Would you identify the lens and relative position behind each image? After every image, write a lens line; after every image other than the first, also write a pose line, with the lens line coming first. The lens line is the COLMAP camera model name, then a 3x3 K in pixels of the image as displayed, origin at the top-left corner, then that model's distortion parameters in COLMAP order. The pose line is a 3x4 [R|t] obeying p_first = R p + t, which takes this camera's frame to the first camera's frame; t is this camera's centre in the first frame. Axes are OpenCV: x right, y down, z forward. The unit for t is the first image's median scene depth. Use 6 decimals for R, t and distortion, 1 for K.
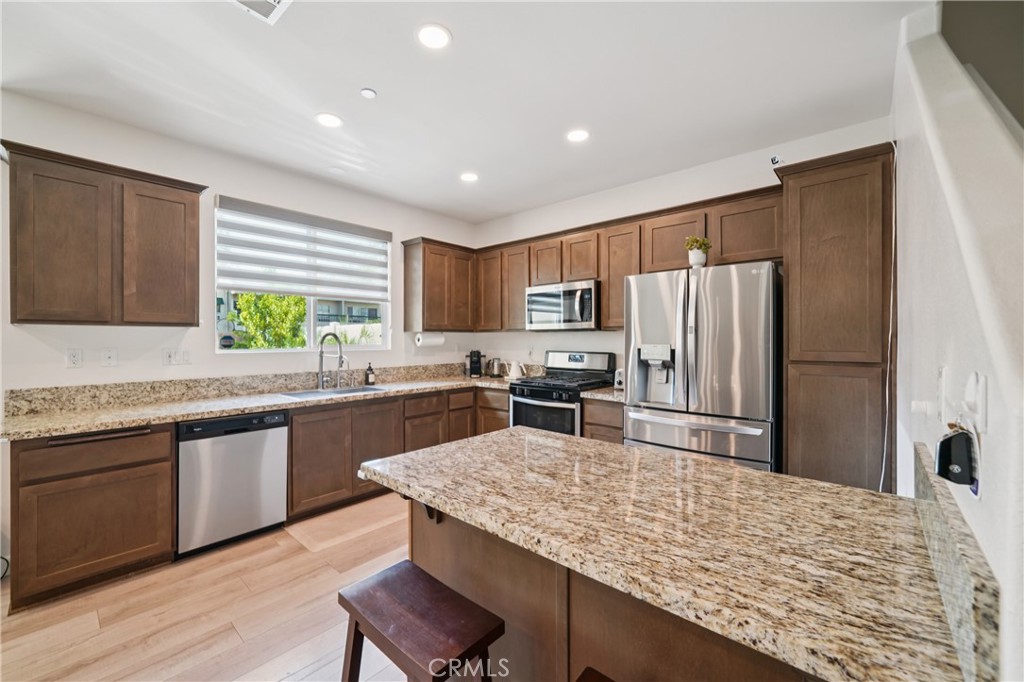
lens RADIAL K [[399.5, 0, 506.0], [0, 399.5, 338.1], [0, 0, 1]] dist [-0.005645, 0.000107]
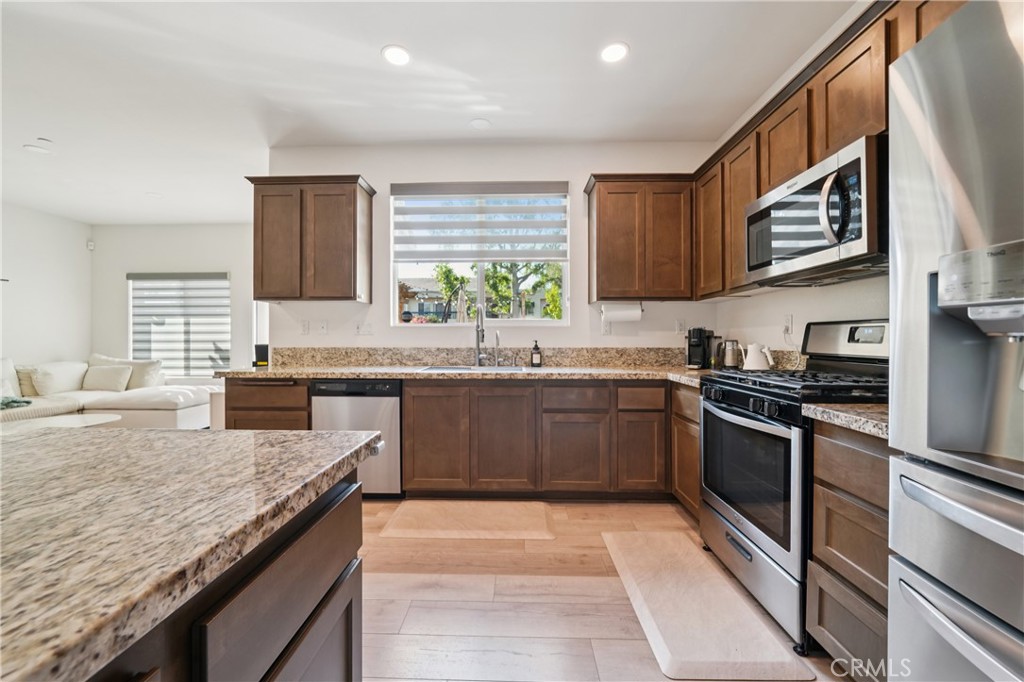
lens RADIAL K [[393.1, 0, 511.1], [0, 393.1, 336.2], [0, 0, 1]] dist [-0.002007, -0.000101]
pose [[0.651377, -0.003120, -0.758748, 0.262371], [0.001755, 0.999995, -0.002605, 0.055338], [0.758753, 0.000366, 0.651379, 0.424908]]
